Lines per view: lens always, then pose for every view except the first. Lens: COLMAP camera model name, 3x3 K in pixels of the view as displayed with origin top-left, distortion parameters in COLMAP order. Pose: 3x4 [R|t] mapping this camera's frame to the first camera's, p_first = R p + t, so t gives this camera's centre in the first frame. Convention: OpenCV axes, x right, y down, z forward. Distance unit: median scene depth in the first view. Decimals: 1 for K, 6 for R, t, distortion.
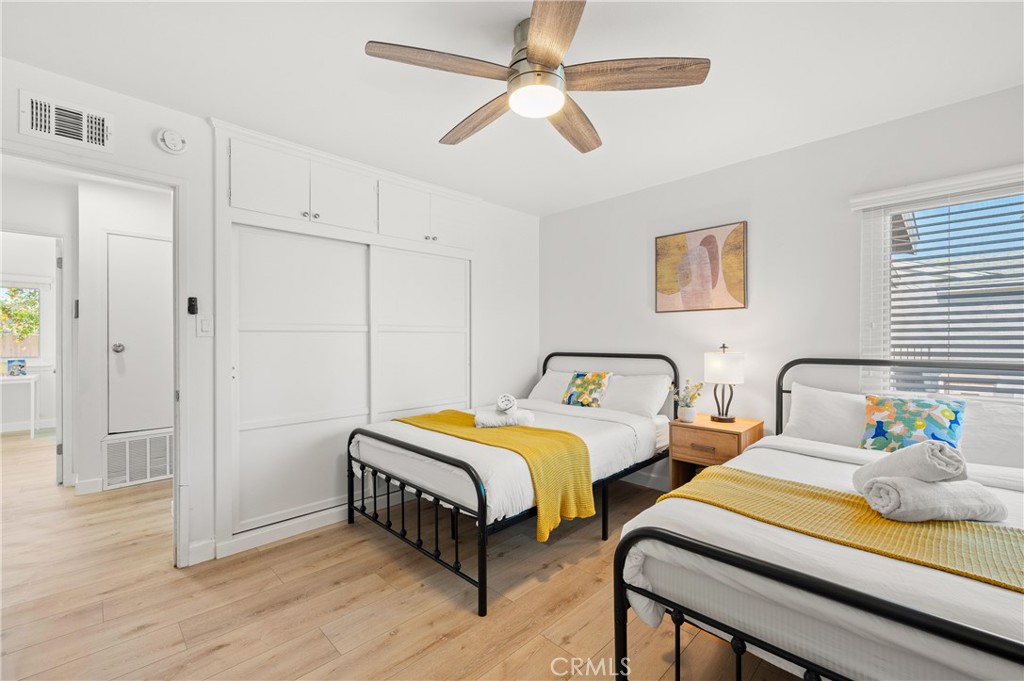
lens RADIAL K [[420.9, 0, 512.0], [0, 420.9, 340.5], [0, 0, 1]] dist [0.001034, 0.000056]
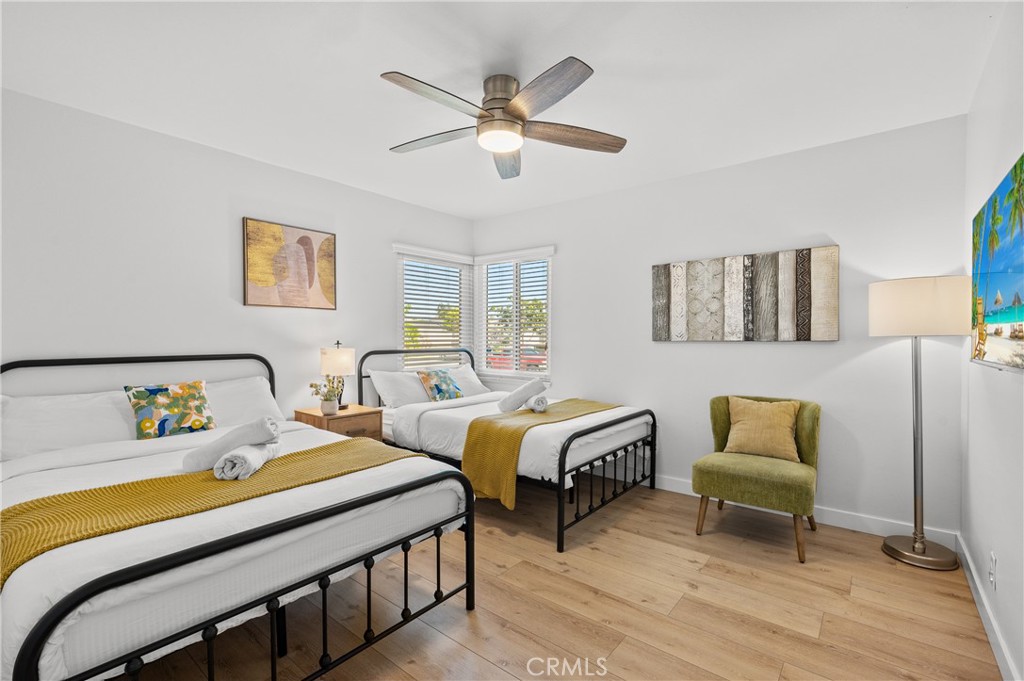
lens RADIAL K [[456.1, 0, 512.0], [0, 456.1, 340.5], [0, 0, 1]] dist [-0.001060, -0.000097]
pose [[-0.103274, -0.005268, 0.994639, -0.706850], [0.001087, 0.999985, 0.005409, 0.001766], [-0.994652, 0.001640, -0.103266, 0.615405]]
